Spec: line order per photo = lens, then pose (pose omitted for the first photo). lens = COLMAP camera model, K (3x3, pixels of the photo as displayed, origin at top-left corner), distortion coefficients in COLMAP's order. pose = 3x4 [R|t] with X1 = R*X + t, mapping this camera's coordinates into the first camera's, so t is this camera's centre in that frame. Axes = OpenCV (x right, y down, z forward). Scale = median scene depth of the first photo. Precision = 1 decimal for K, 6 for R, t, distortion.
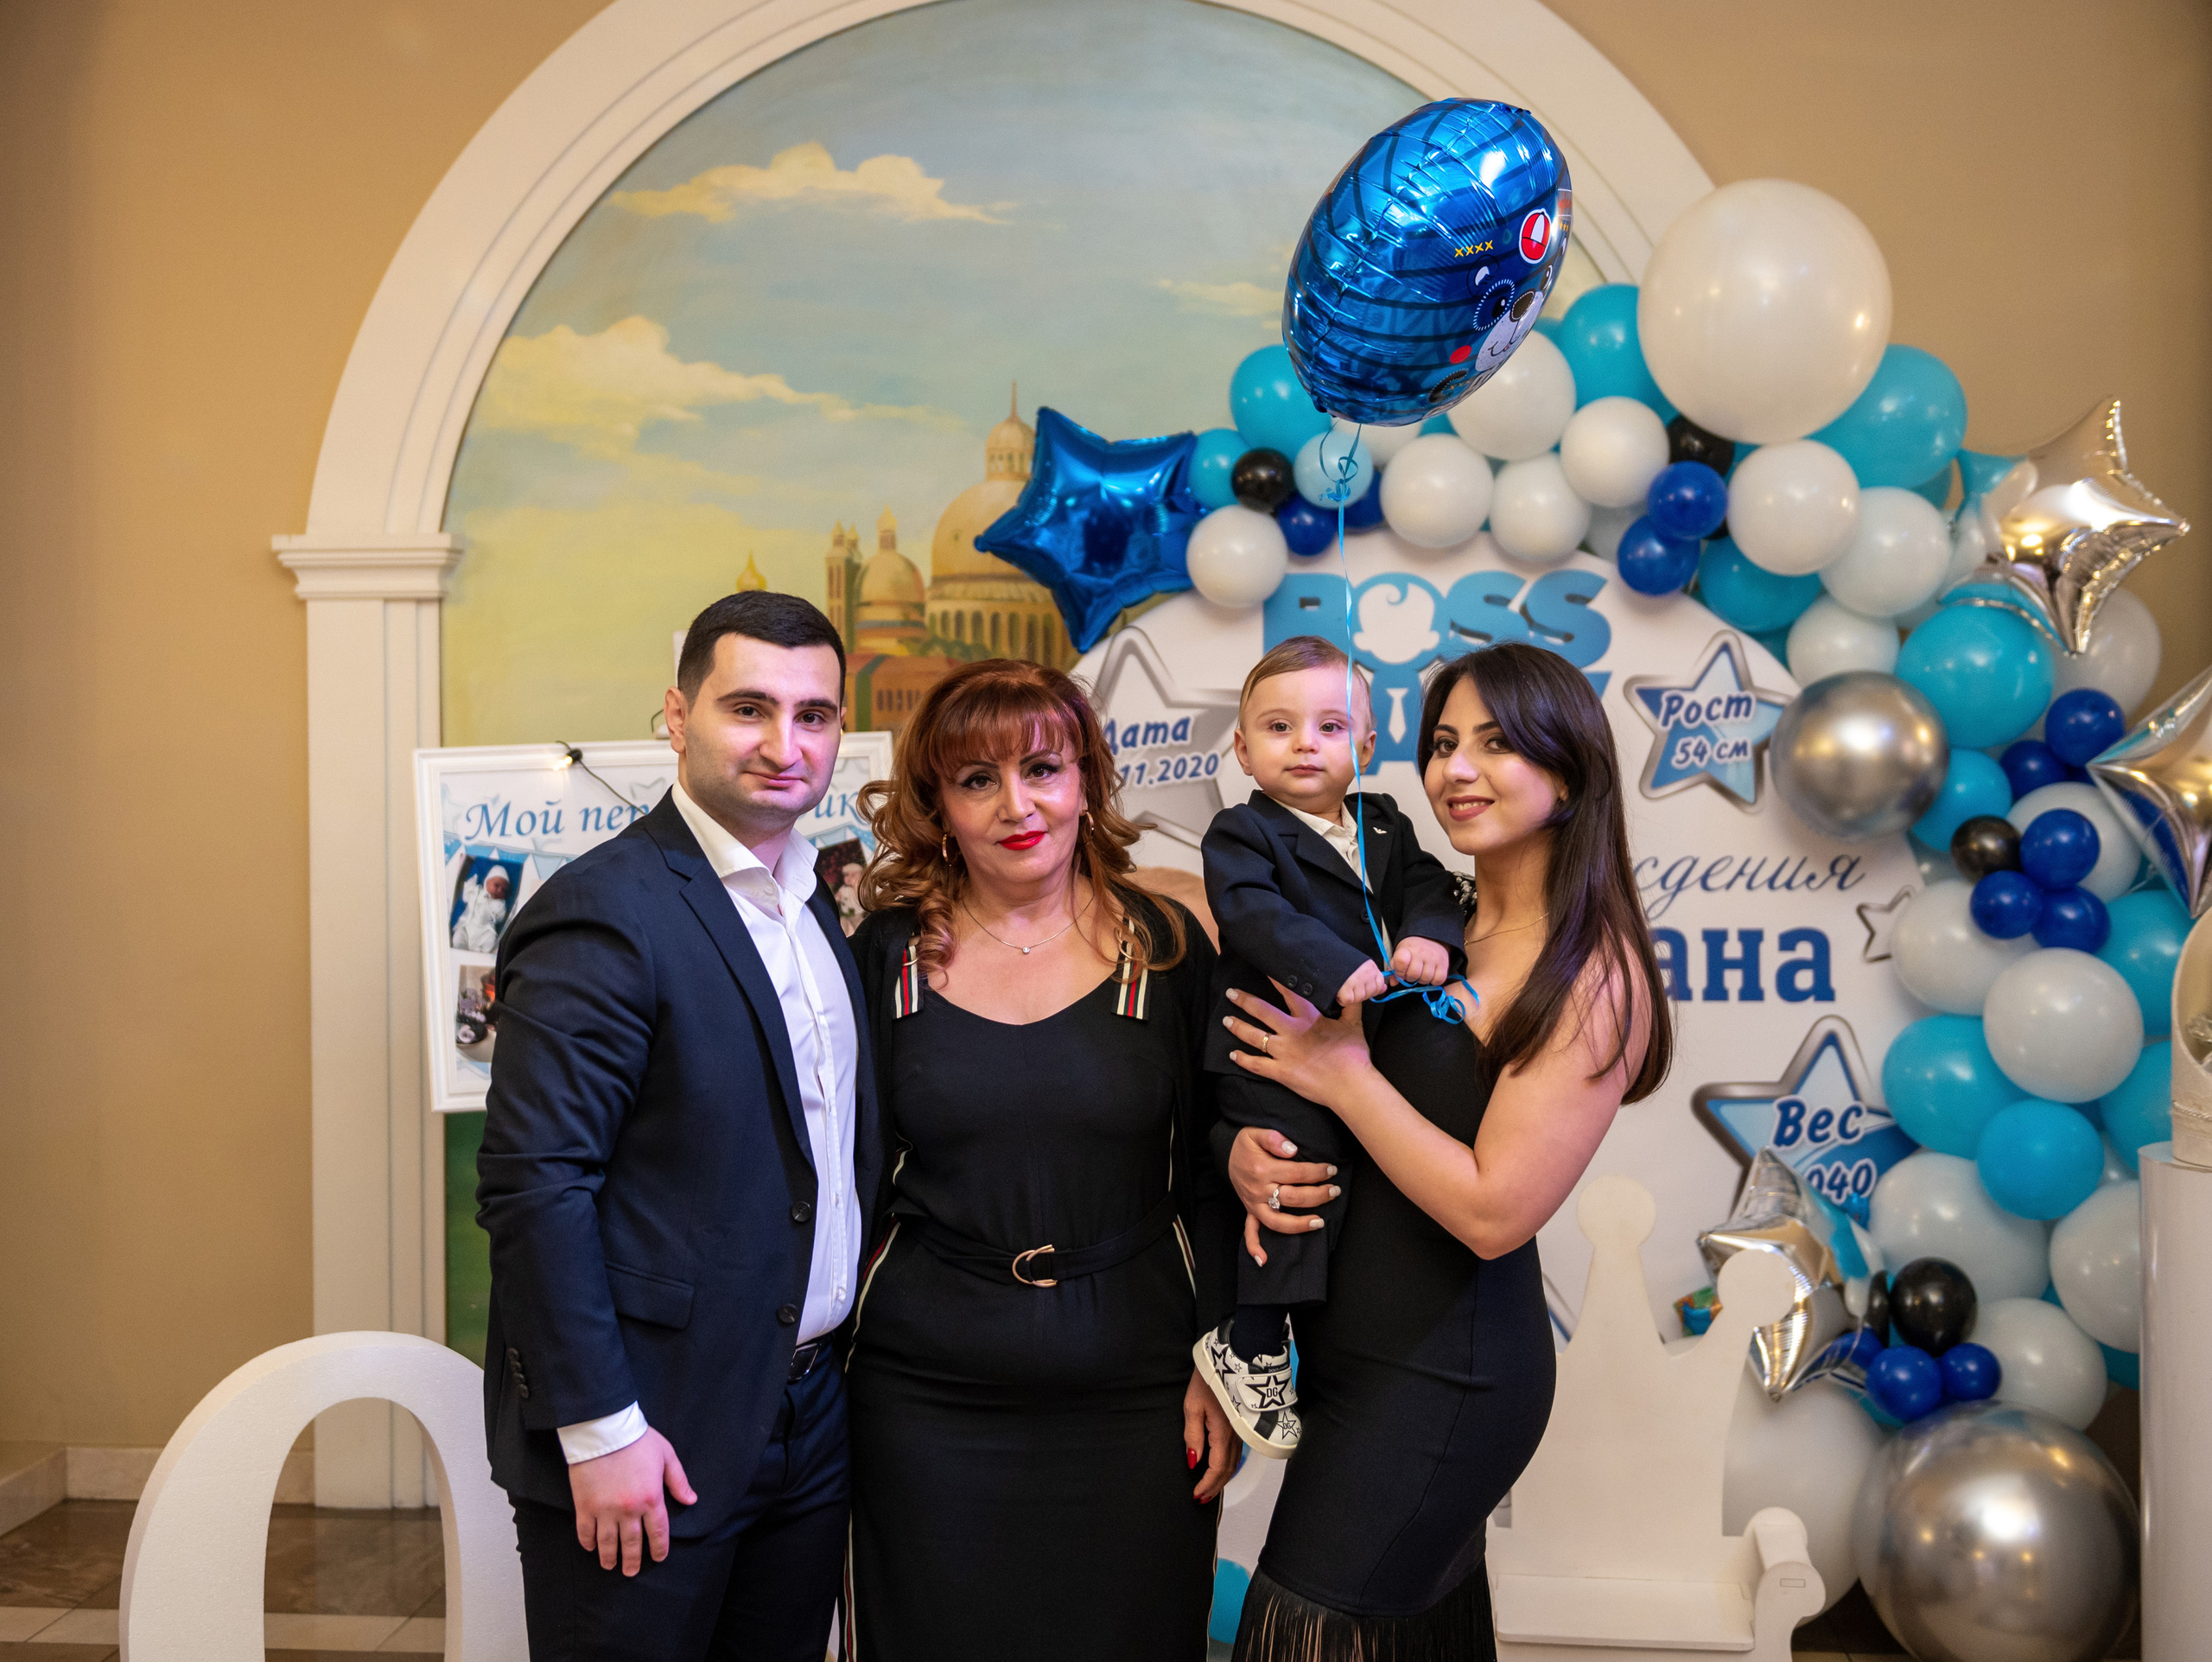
lens RADIAL K [[2965.4, 0, 1105.3], [0, 2965.4, 757.3], [0, 0, 1]] dist [-0.020873, 0.000000]
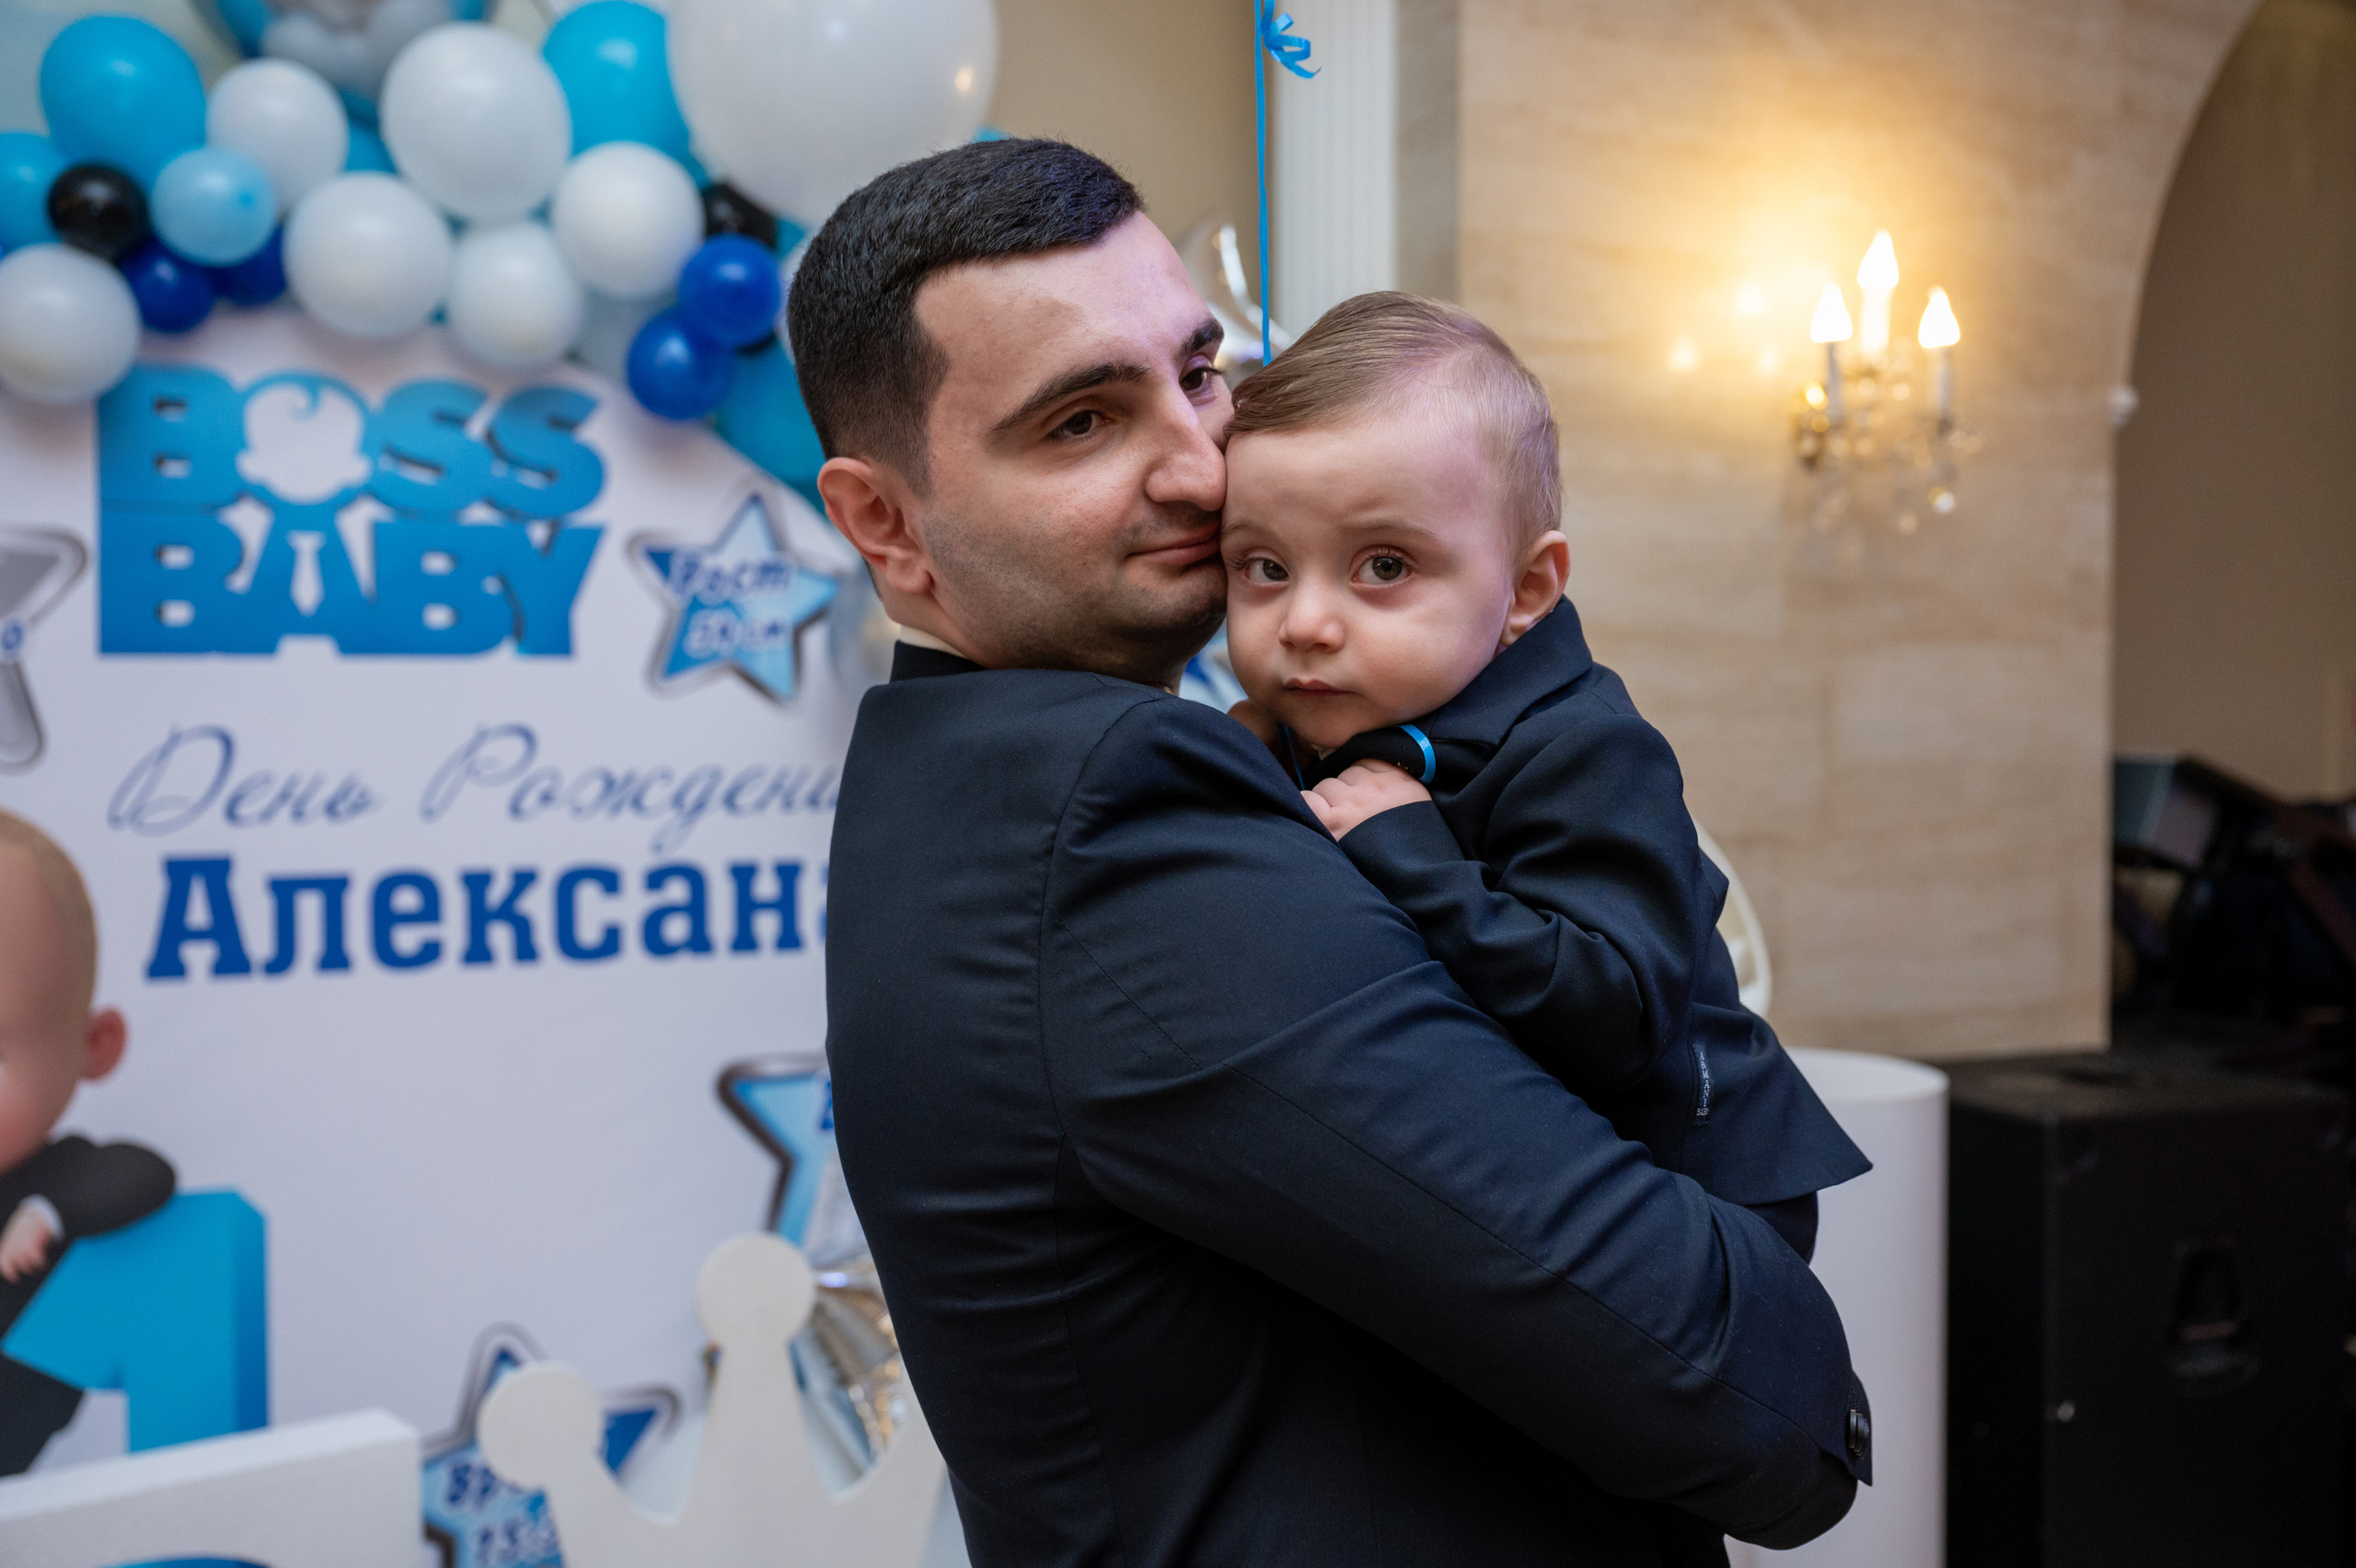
lens RADIAL K [[2284.5, 0, 1161.6], [0, 2284.5, 780.1], [0, 0, 1]] dist [0.015444, 0.000000]
pose [[0.860375, -0.008398, 0.509592, -0.005502], [-0.001356, 0.999823, 0.018766, 0.025300], [-0.509659, -0.016836, 0.860212, 0.427700]]
